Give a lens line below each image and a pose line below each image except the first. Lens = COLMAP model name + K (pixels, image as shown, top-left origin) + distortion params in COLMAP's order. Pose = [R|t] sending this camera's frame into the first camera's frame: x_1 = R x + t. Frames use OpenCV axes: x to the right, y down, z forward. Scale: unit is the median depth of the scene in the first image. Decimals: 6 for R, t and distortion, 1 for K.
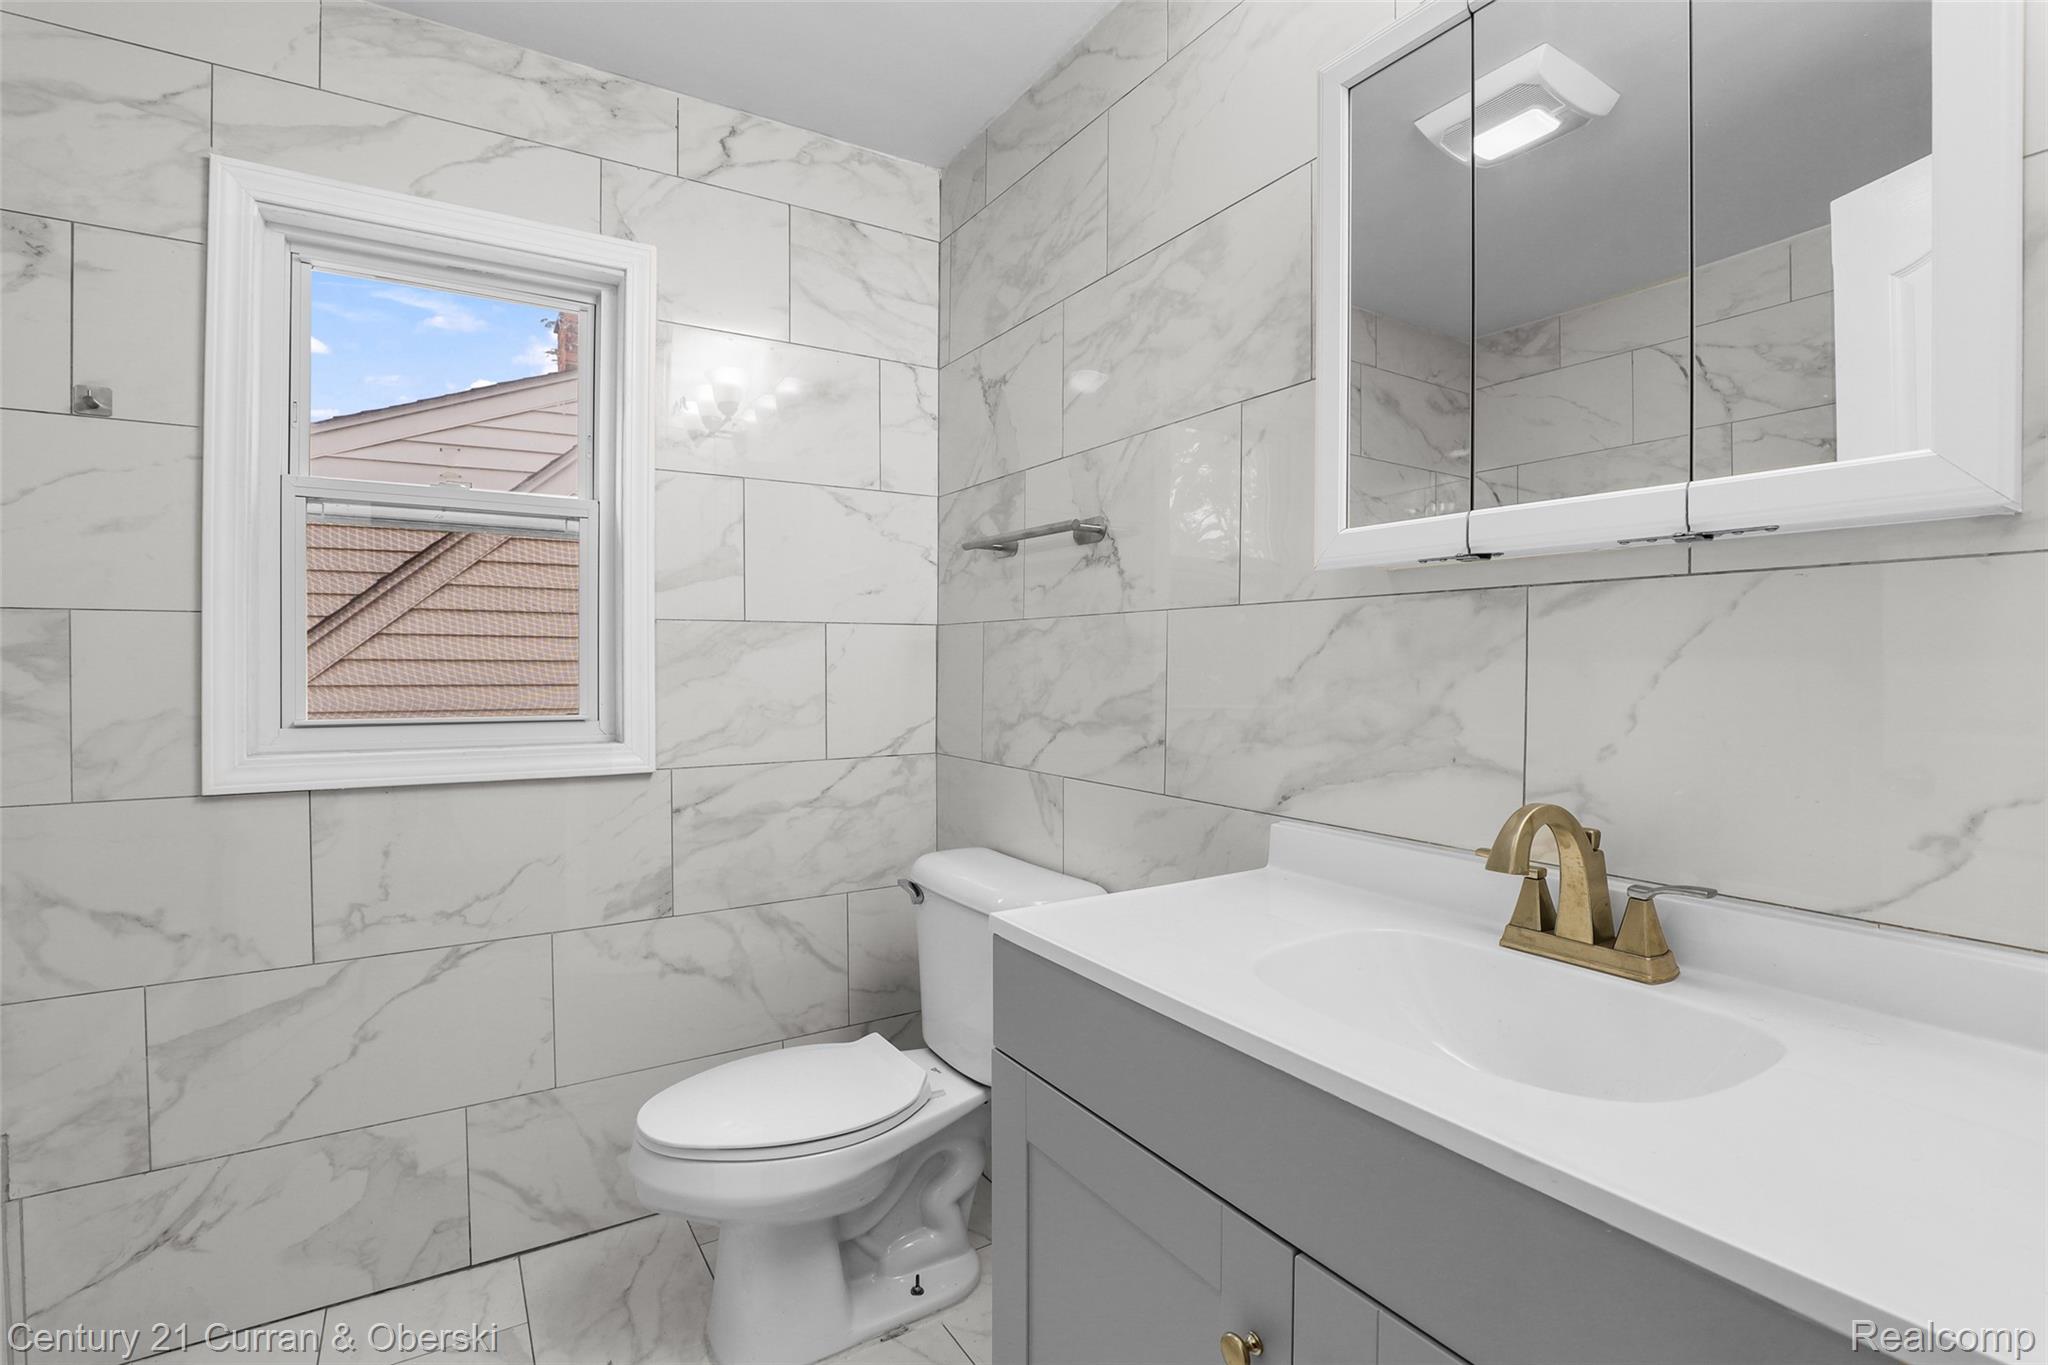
lens RADIAL K [[955.6, 0, 1029.4], [0, 955.6, 681.6], [0, 0, 1]] dist [-0.037182, 0.007376]
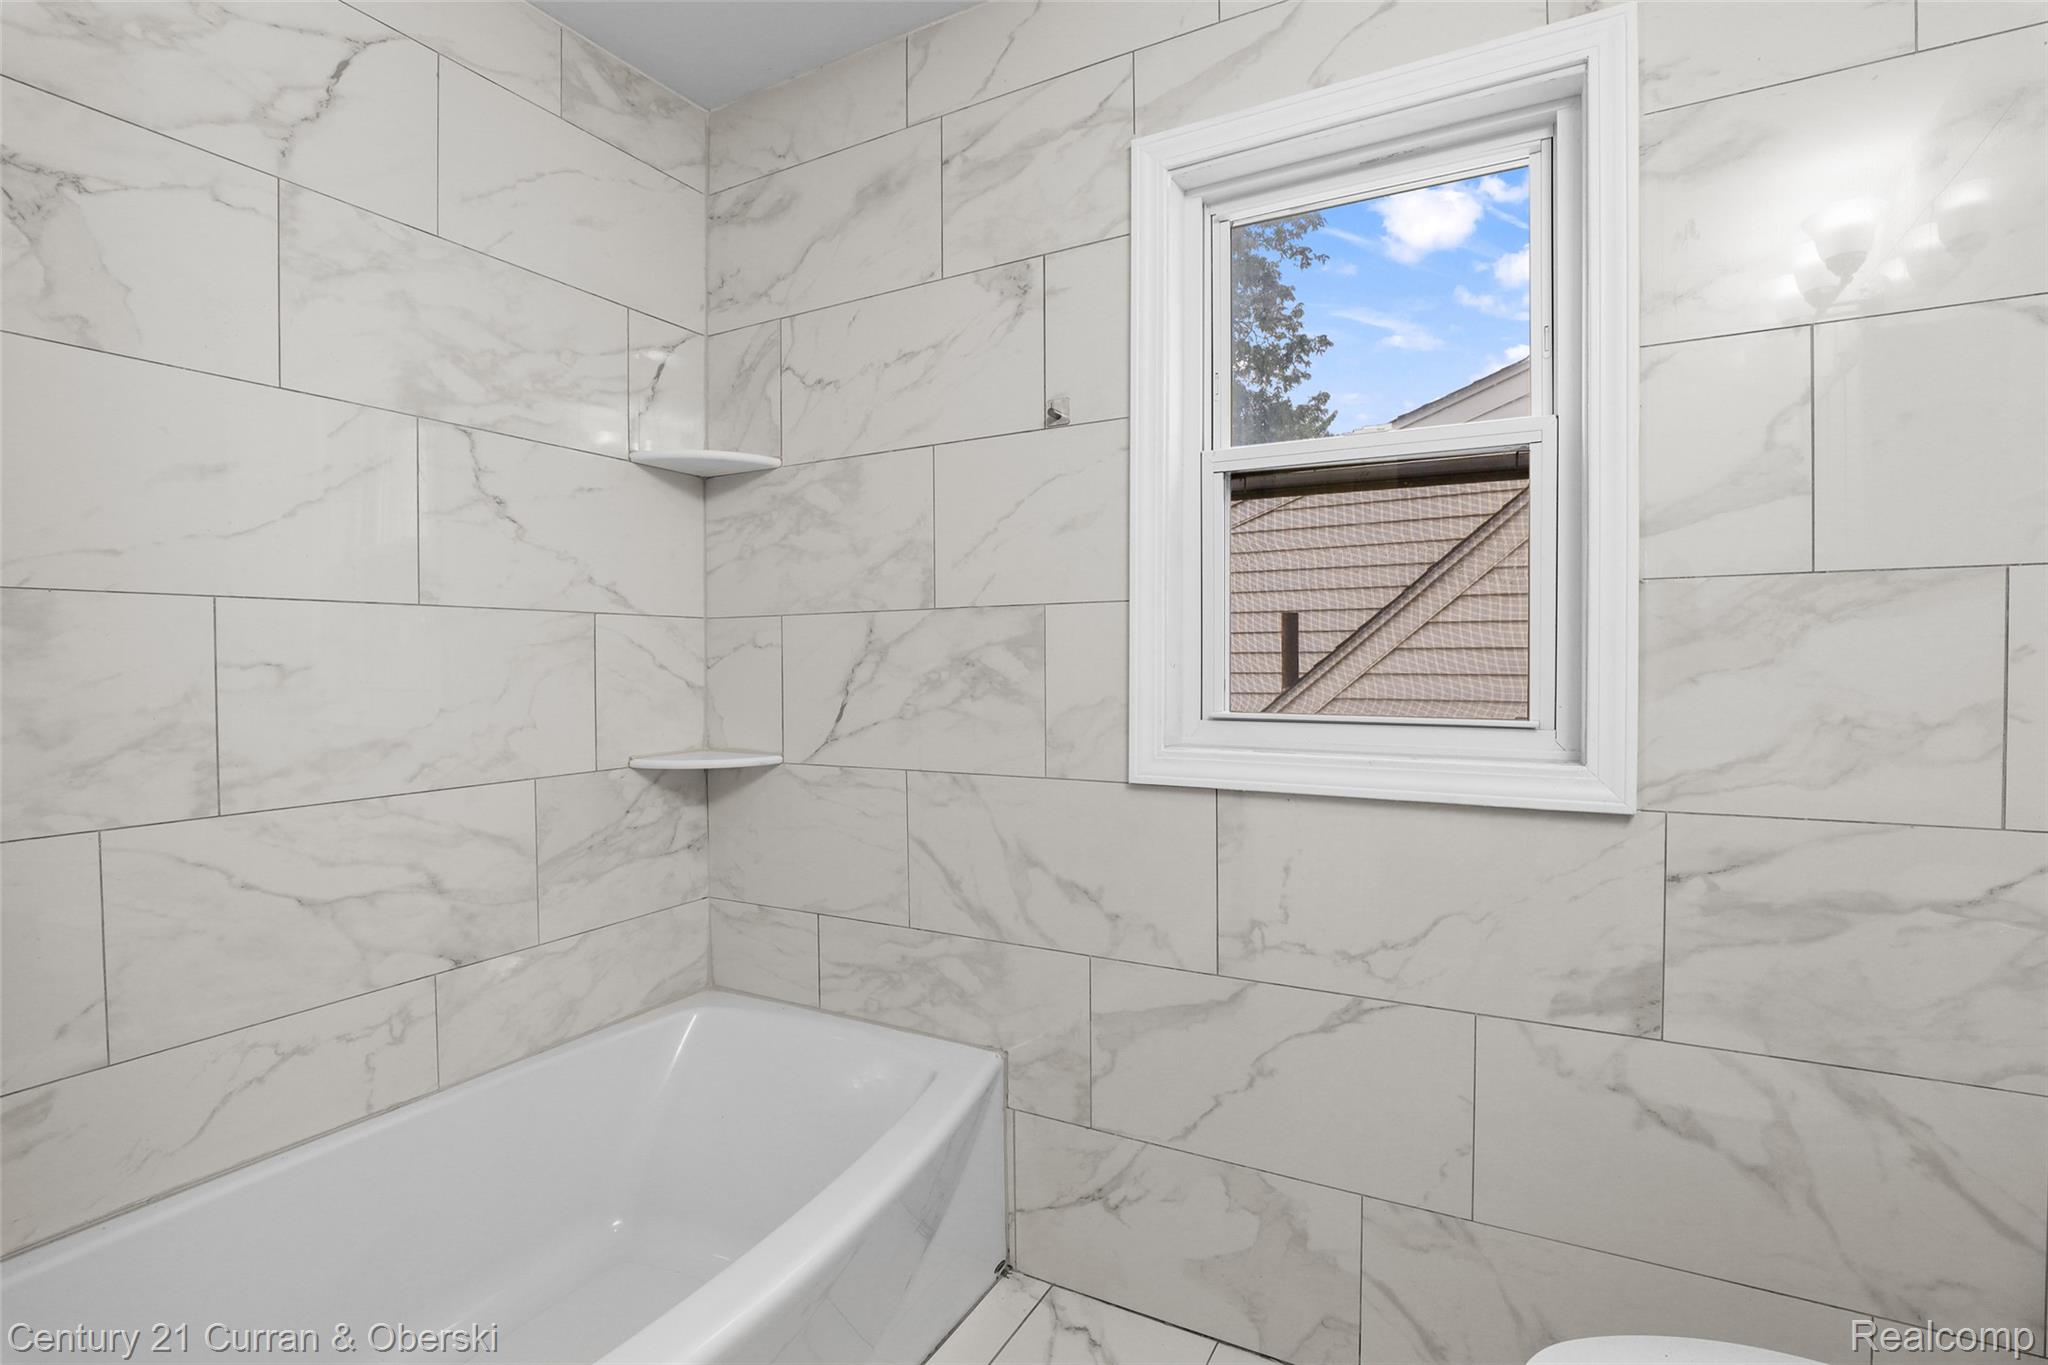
lens RADIAL K [[955.6, 0, 1012.9], [0, 955.6, 681.7], [0, 0, 1]] dist [-0.037182, 0.007376]
pose [[0.475051, 0.018654, -0.879760, -0.033103], [-0.008202, 0.999826, 0.016770, -0.003259], [0.879920, -0.000751, 0.475121, 0.334240]]
